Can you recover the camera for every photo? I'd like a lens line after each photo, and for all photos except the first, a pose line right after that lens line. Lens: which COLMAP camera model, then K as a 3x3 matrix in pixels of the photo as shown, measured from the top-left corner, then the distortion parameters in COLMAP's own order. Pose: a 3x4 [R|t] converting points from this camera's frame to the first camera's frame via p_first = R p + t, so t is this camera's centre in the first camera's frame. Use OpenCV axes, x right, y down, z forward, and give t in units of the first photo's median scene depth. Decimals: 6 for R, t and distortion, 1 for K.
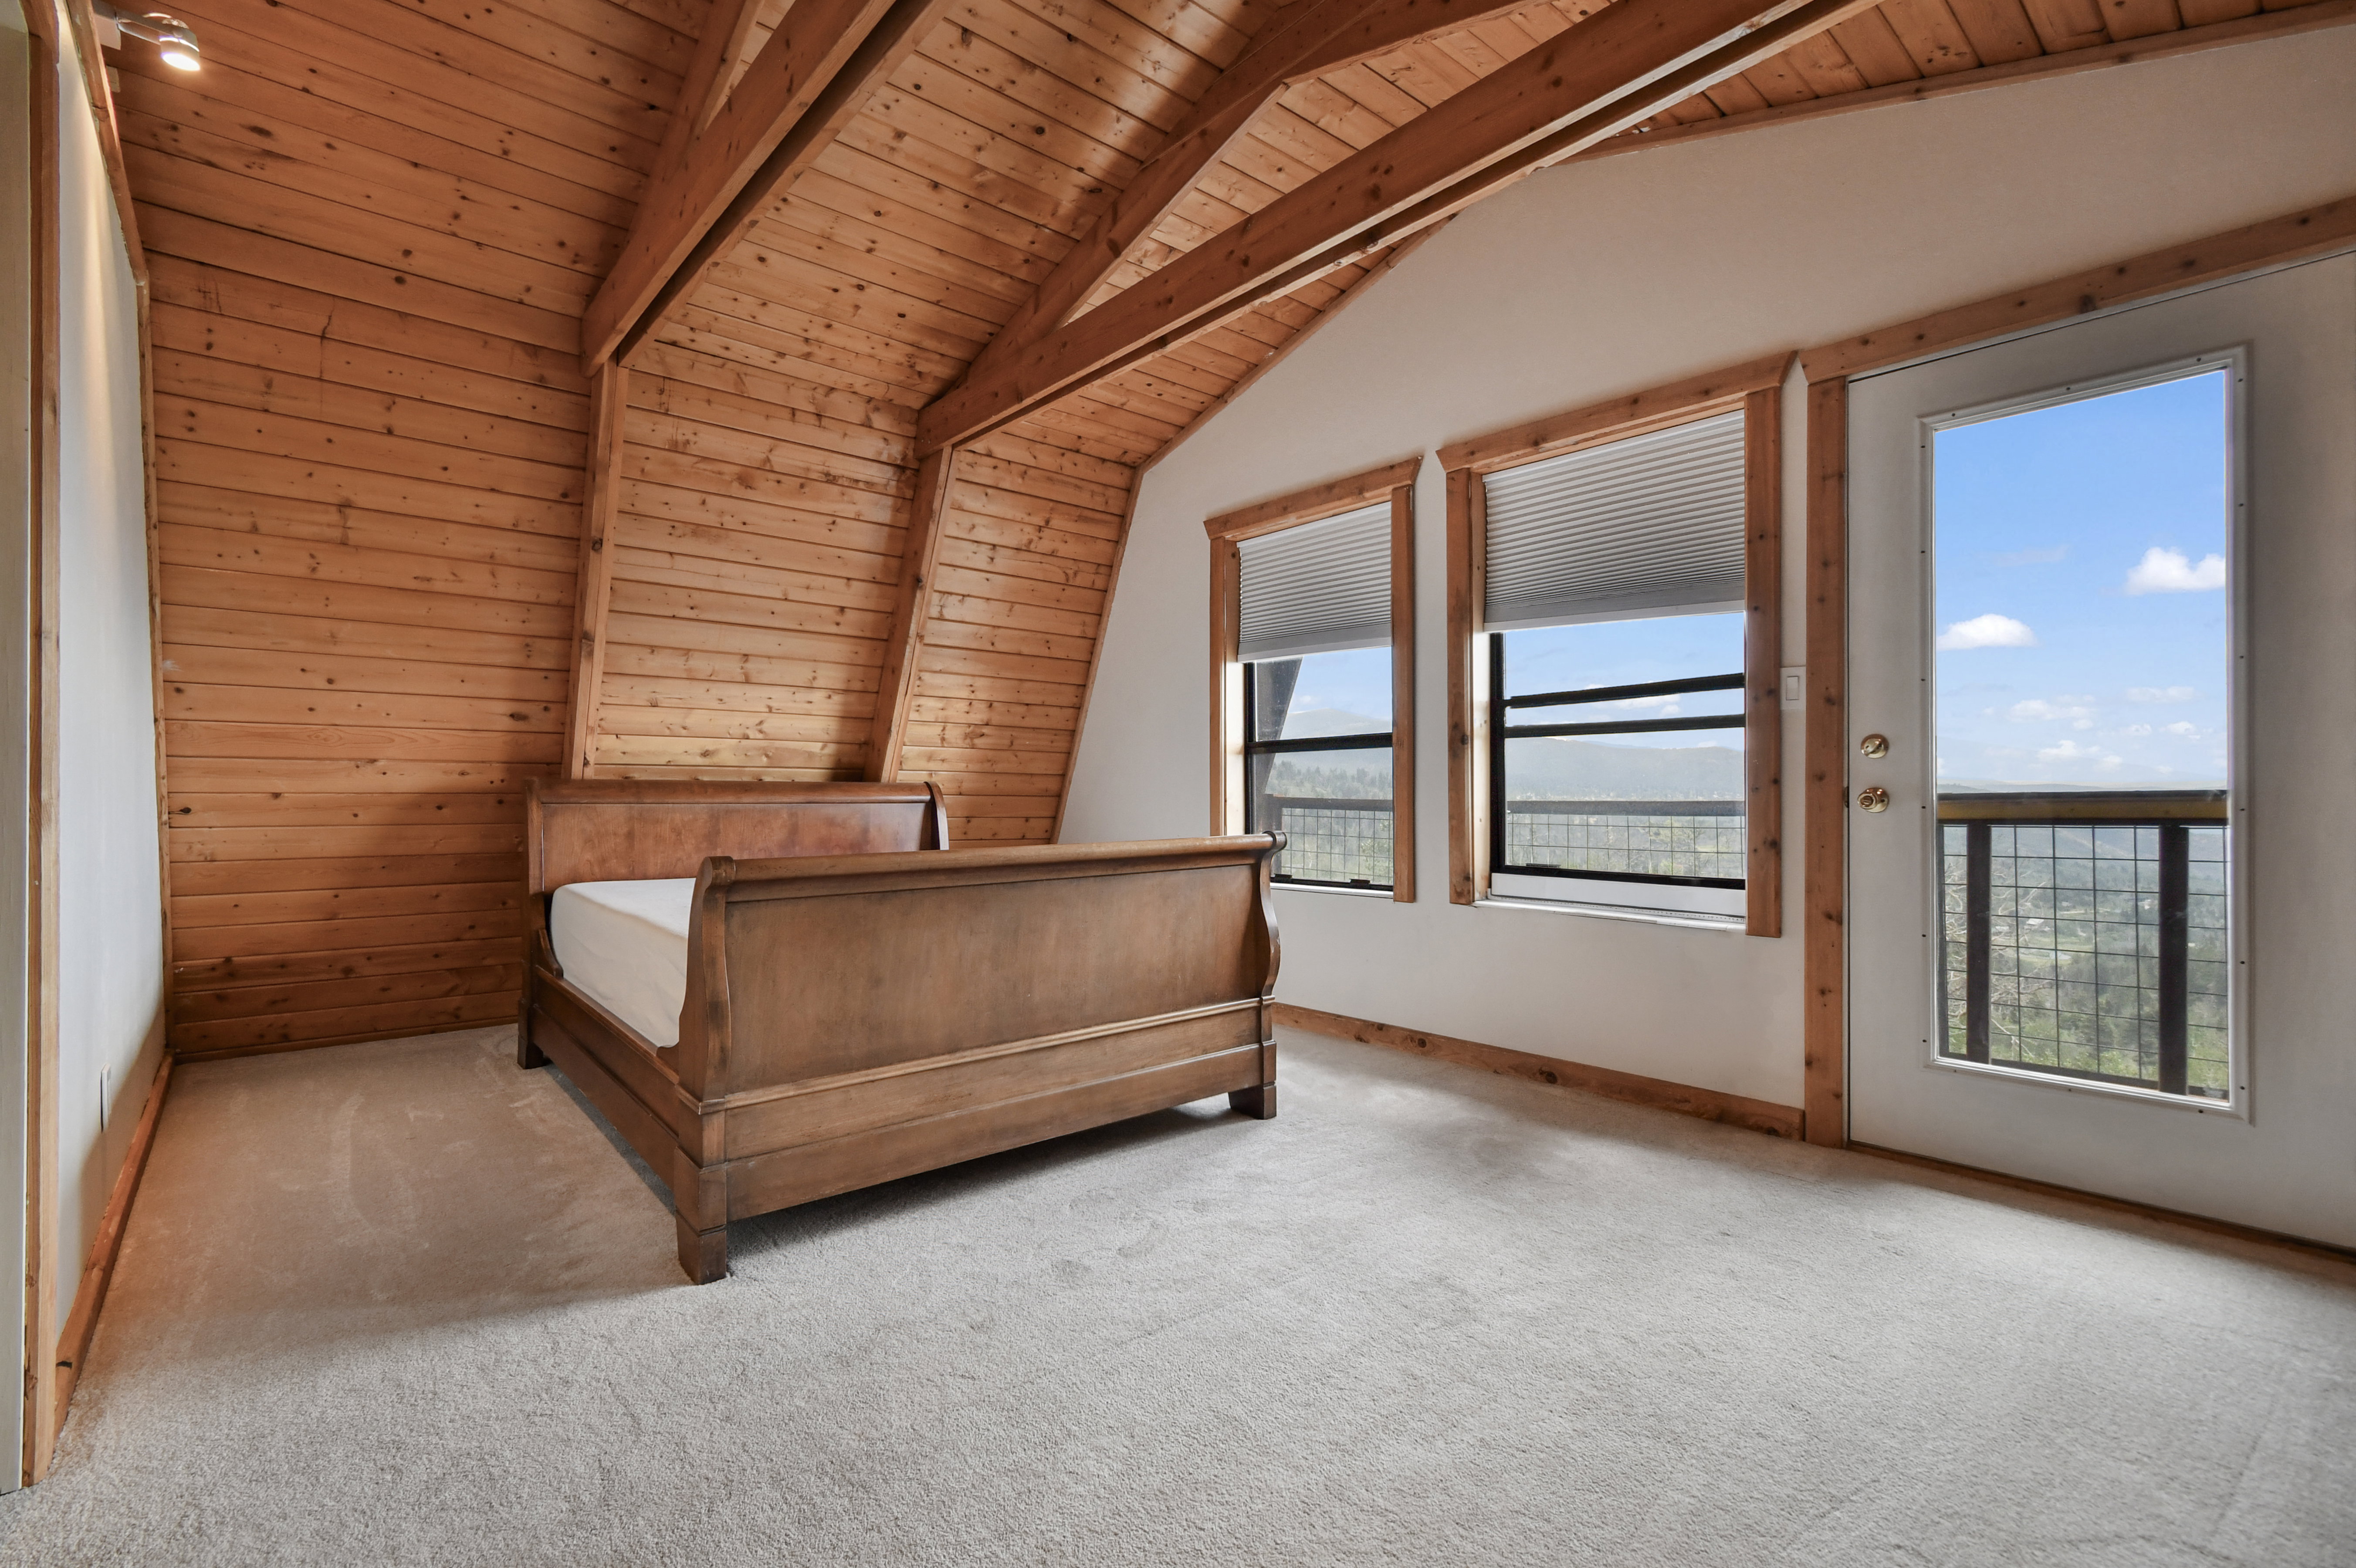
lens RADIAL K [[1069.4, 0, 1182.6], [0, 1069.4, 789.8], [0, 0, 1]] dist [-0.000755, -0.001331]
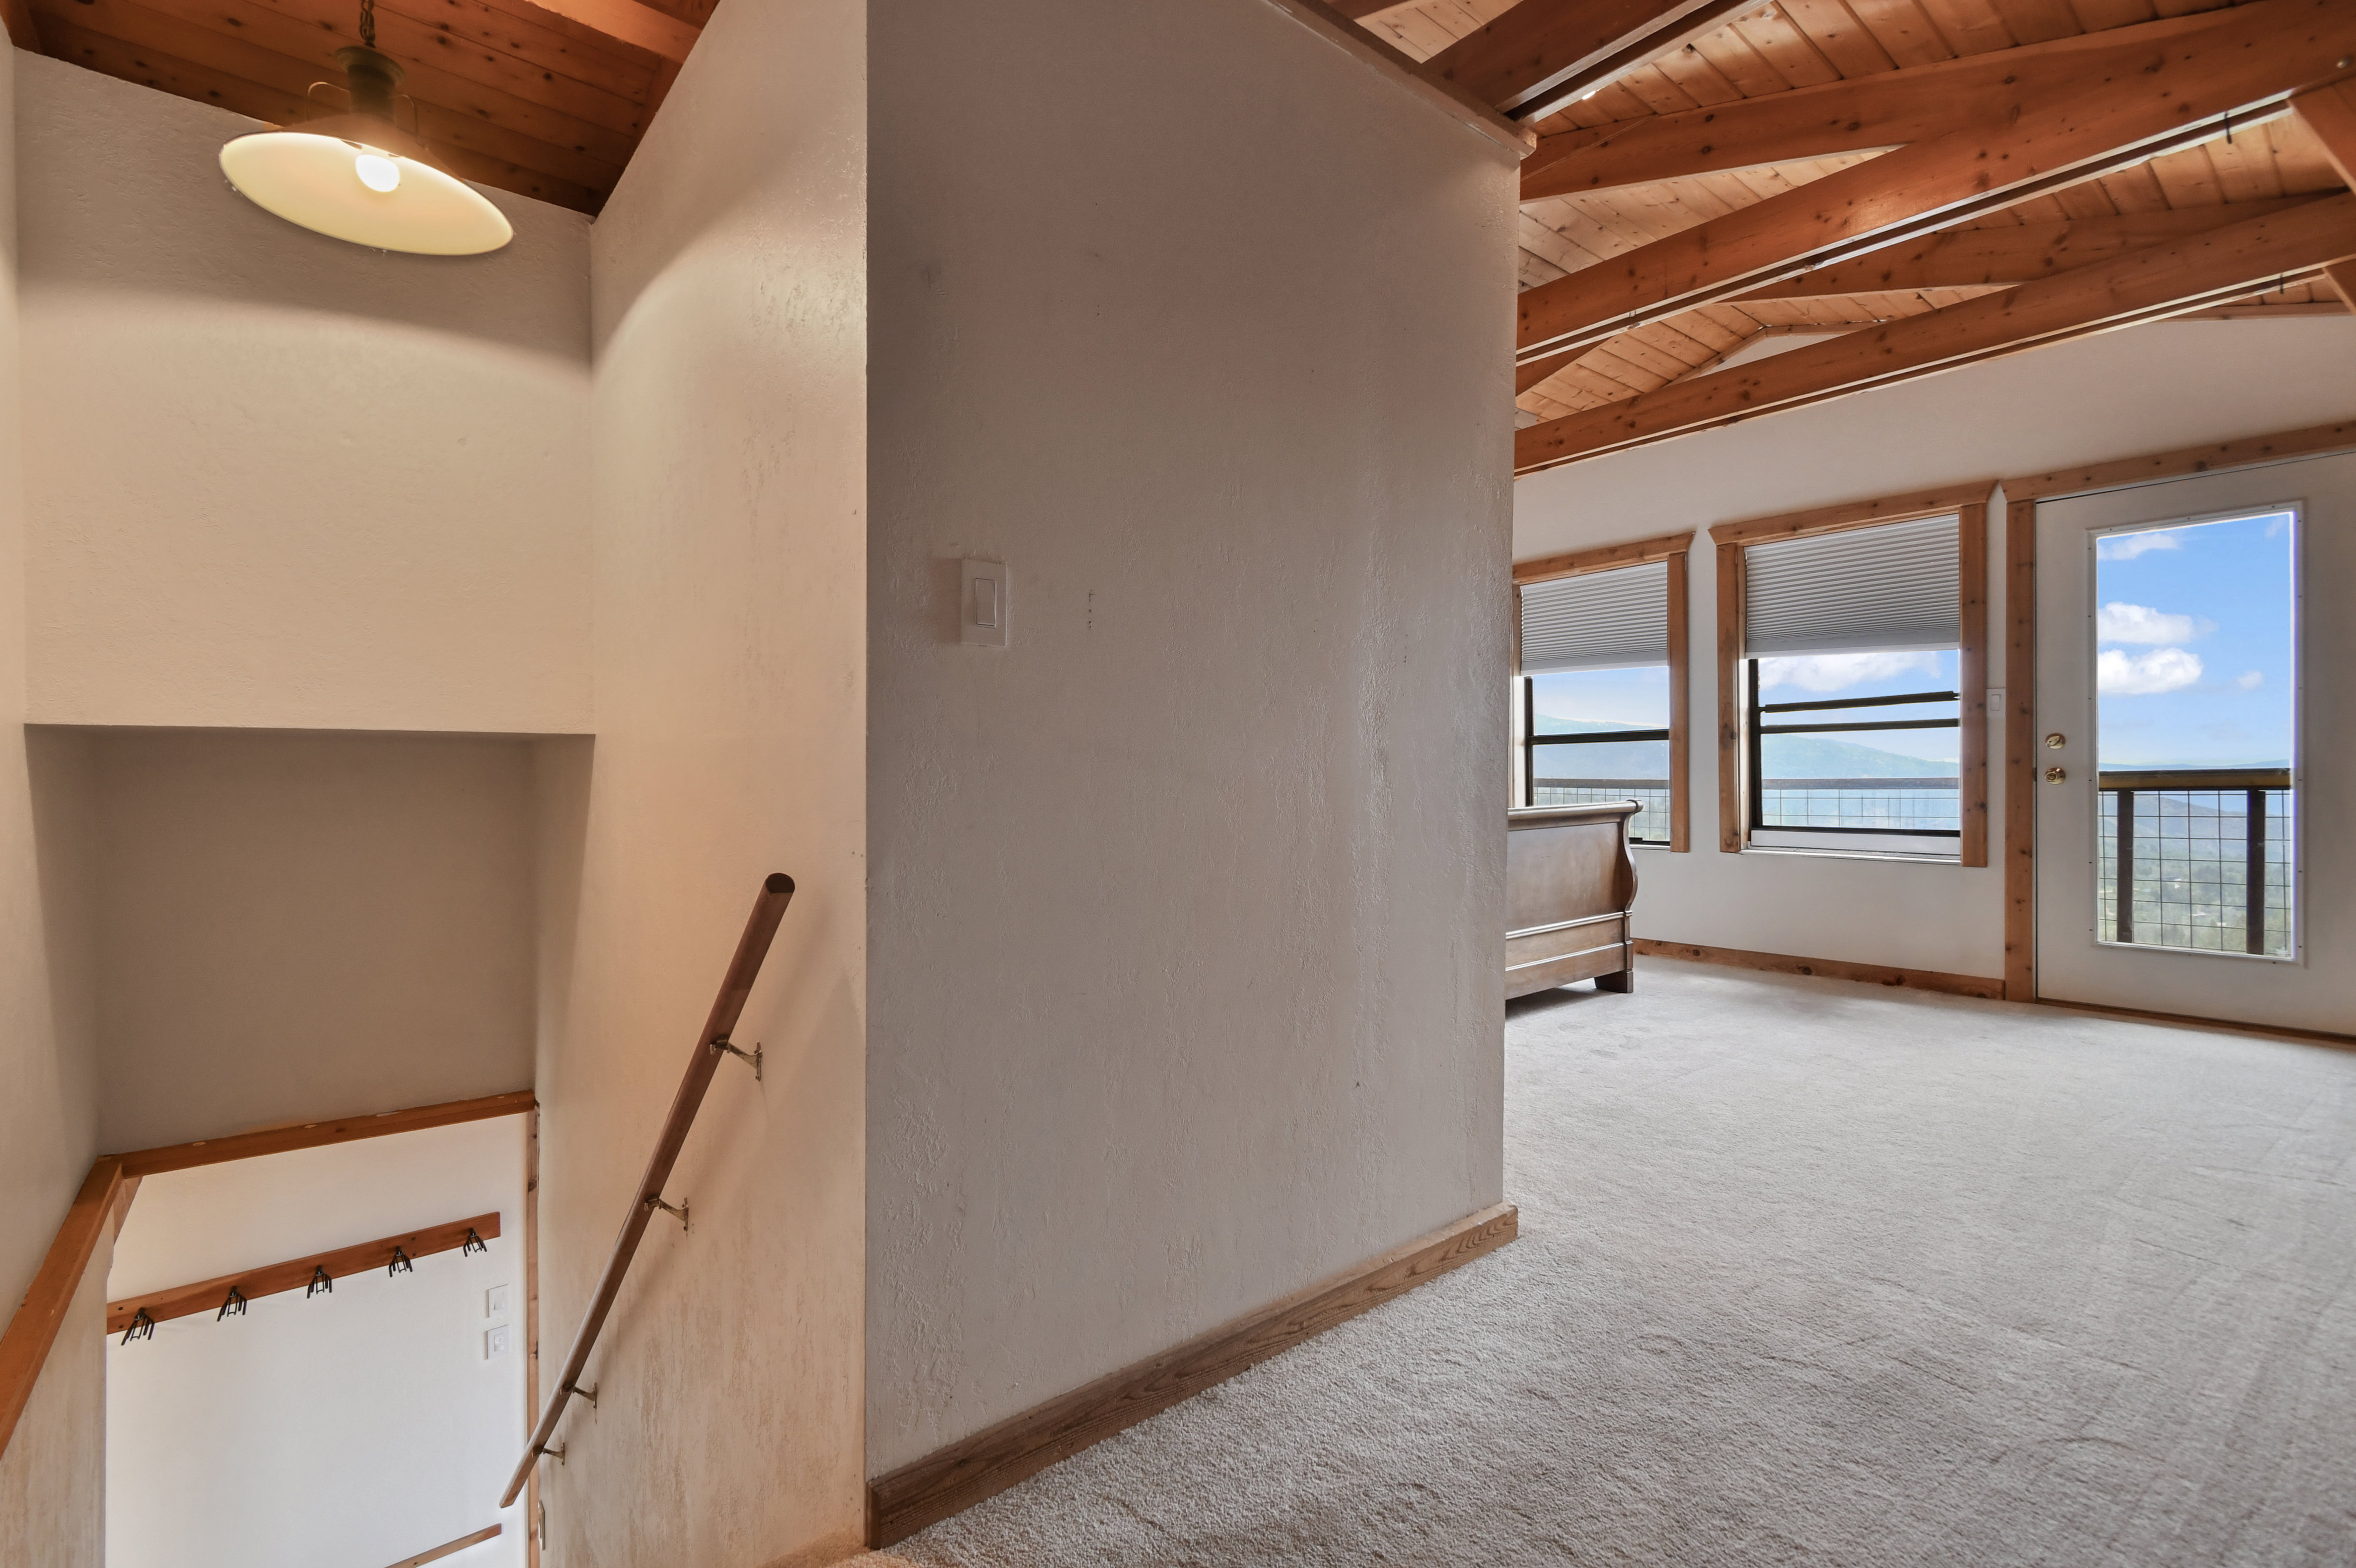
lens RADIAL K [[1069.4, 0, 1180.4], [0, 1069.4, 780.9], [0, 0, 1]] dist [-0.000755, -0.001331]
pose [[0.999848, -0.005950, -0.016365, -0.543458], [0.006046, 0.999965, 0.005835, 0.000275], [0.016330, -0.005933, 0.999849, -0.517686]]
